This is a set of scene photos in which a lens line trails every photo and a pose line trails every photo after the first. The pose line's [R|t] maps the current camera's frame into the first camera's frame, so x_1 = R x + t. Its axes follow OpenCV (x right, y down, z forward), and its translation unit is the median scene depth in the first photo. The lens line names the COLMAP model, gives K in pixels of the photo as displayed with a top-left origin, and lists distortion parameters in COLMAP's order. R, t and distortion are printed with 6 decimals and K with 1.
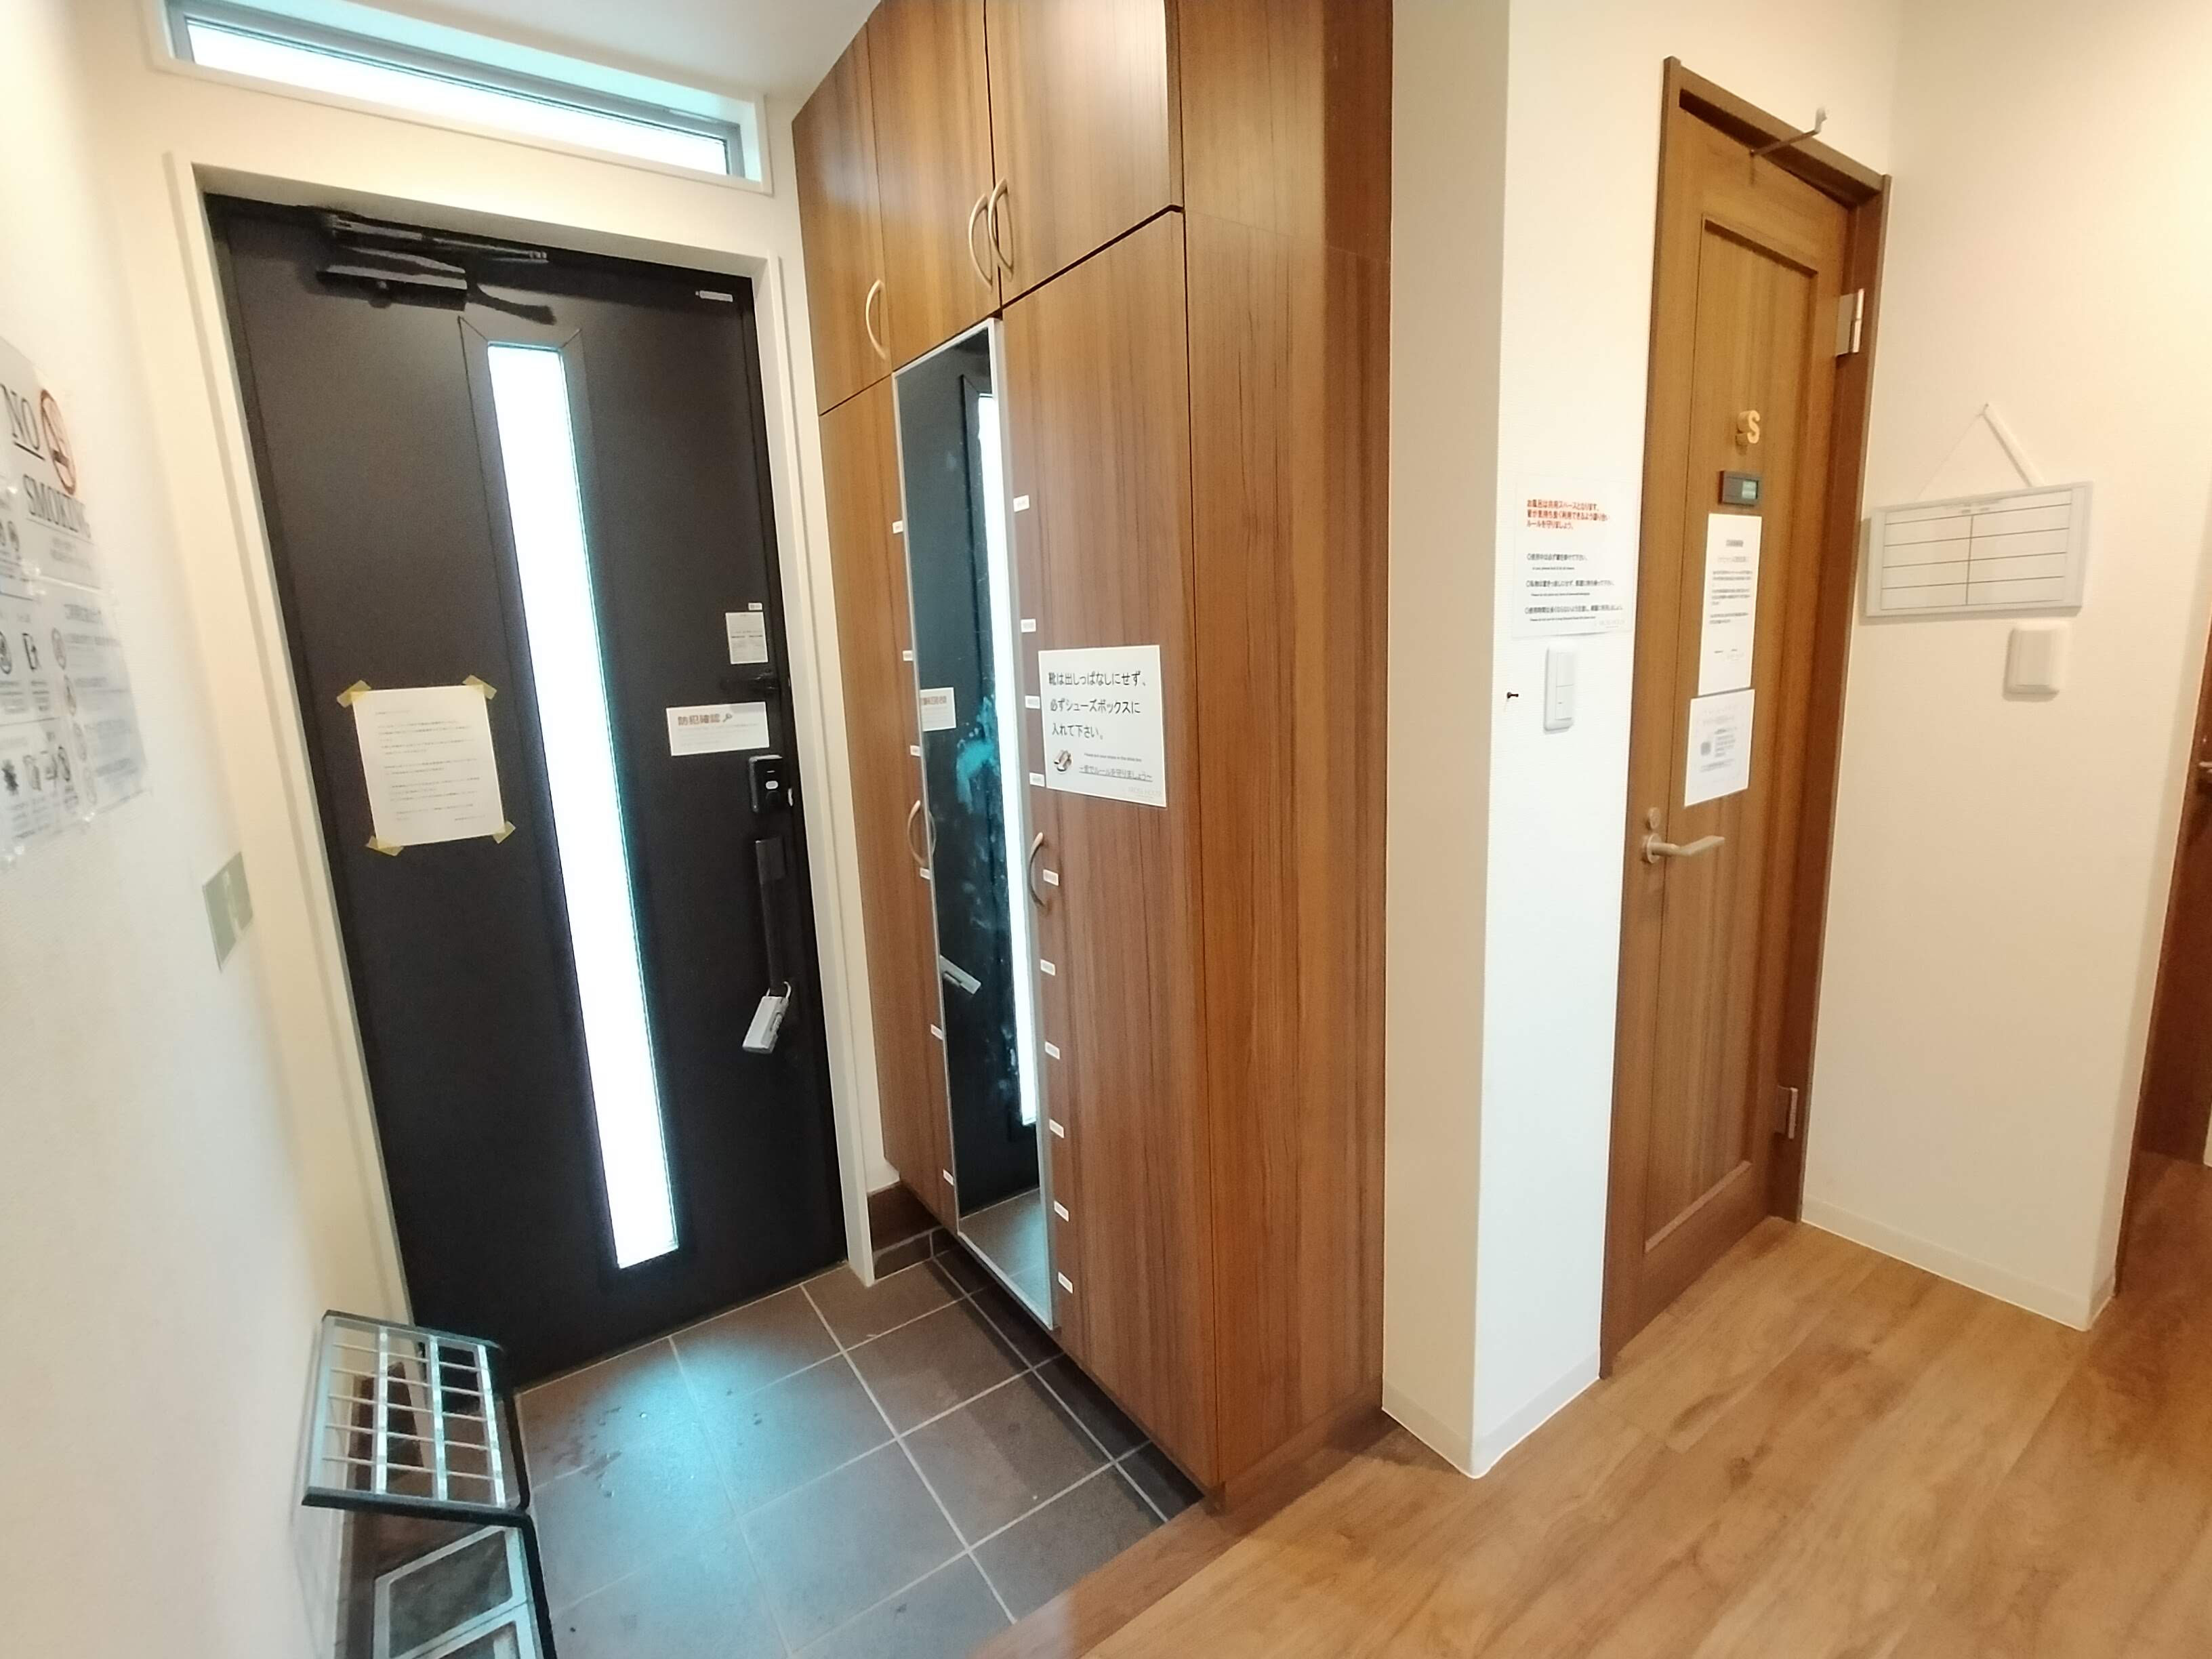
lens RADIAL K [[996.1, 0, 1098.0], [0, 996.1, 811.2], [0, 0, 1]] dist [0.002944, 0.000082]
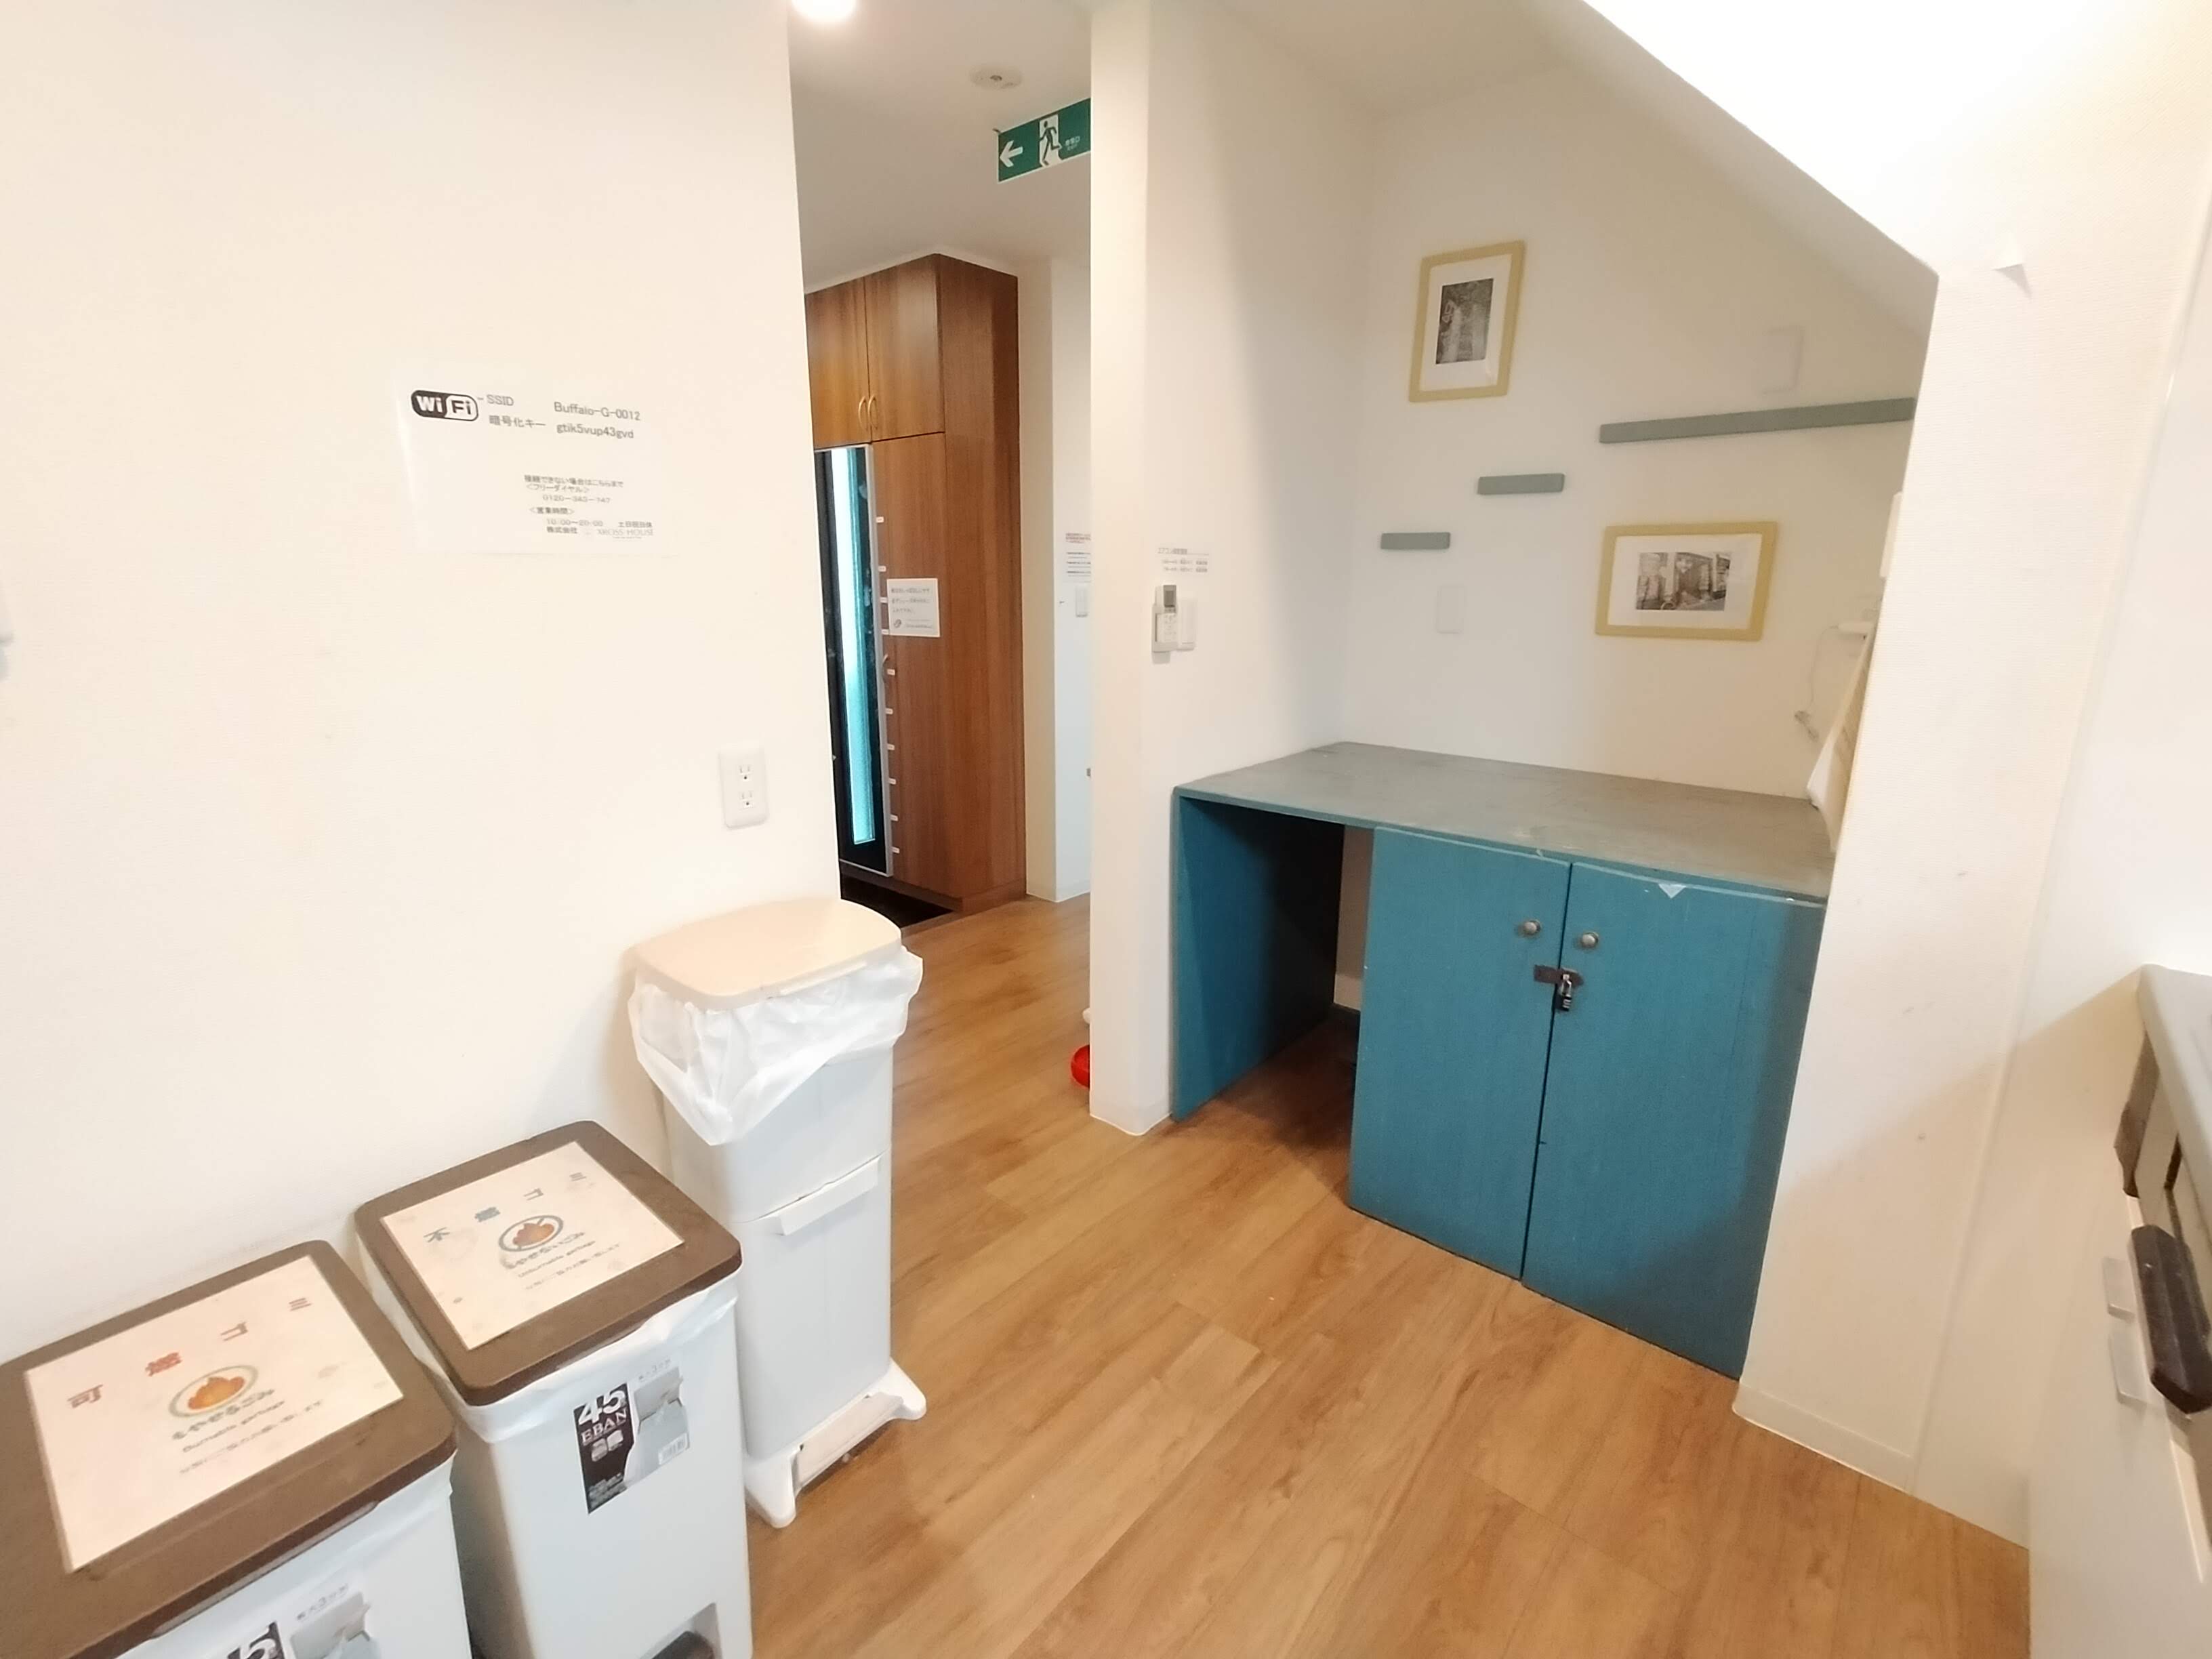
lens RADIAL K [[996.1, 0, 1093.3], [0, 996.1, 844.2], [0, 0, 1]] dist [0.002944, 0.000082]
pose [[0.970880, -0.016748, 0.238981, -0.172543], [-0.003707, 0.996384, 0.084885, 0.303992], [-0.239538, -0.083299, 0.967307, -1.685672]]
